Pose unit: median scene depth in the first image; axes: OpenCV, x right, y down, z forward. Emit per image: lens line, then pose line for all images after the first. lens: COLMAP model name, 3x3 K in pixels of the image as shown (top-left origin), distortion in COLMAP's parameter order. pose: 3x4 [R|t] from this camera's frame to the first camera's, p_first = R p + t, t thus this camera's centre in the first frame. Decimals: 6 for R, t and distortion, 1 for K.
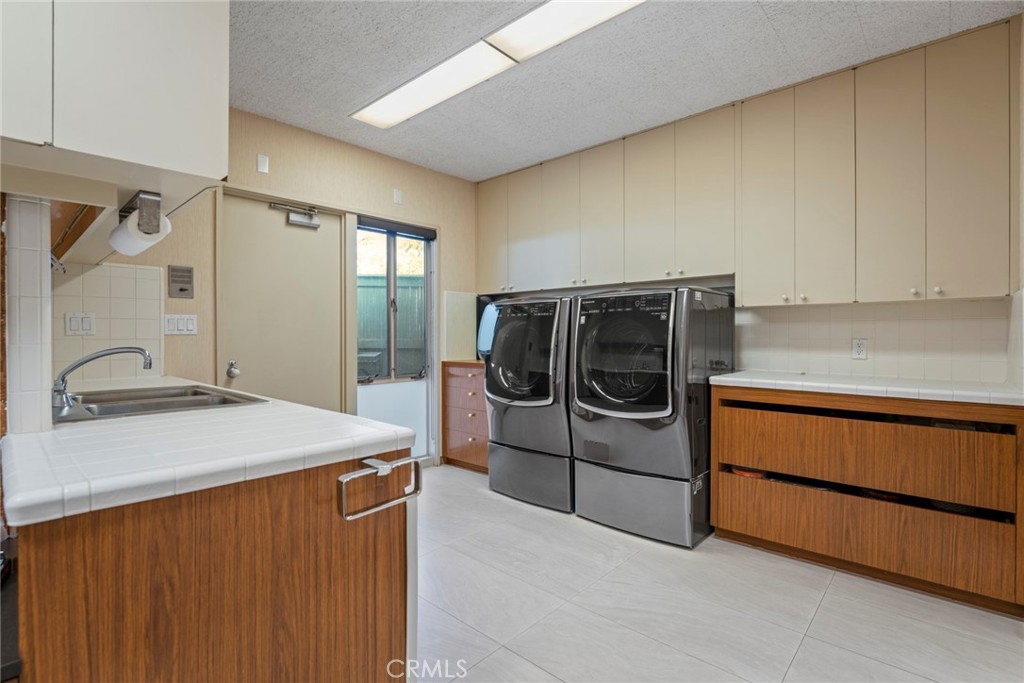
lens RADIAL K [[483.8, 0, 511.2], [0, 483.8, 338.4], [0, 0, 1]] dist [-0.002341, -0.000068]
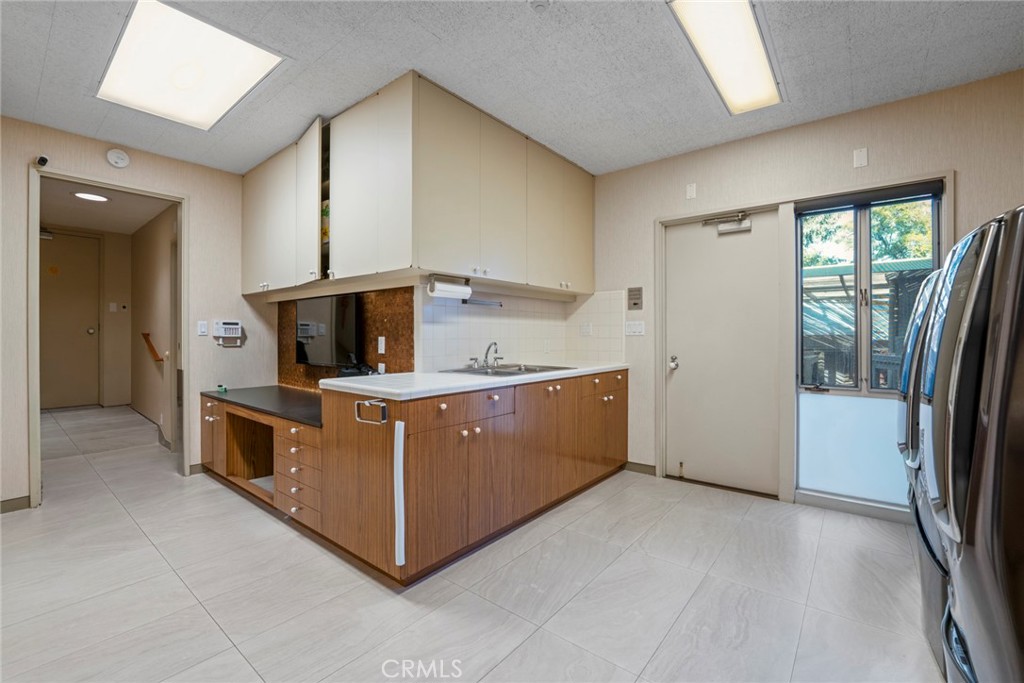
lens RADIAL K [[439.0, 0, 510.8], [0, 439.0, 337.4], [0, 0, 1]] dist [-0.002974, -0.000149]
pose [[0.072071, 0.007432, -0.997372, 0.517811], [-0.005998, 0.999957, 0.007018, -0.007451], [0.997381, 0.005477, 0.072113, 0.471671]]
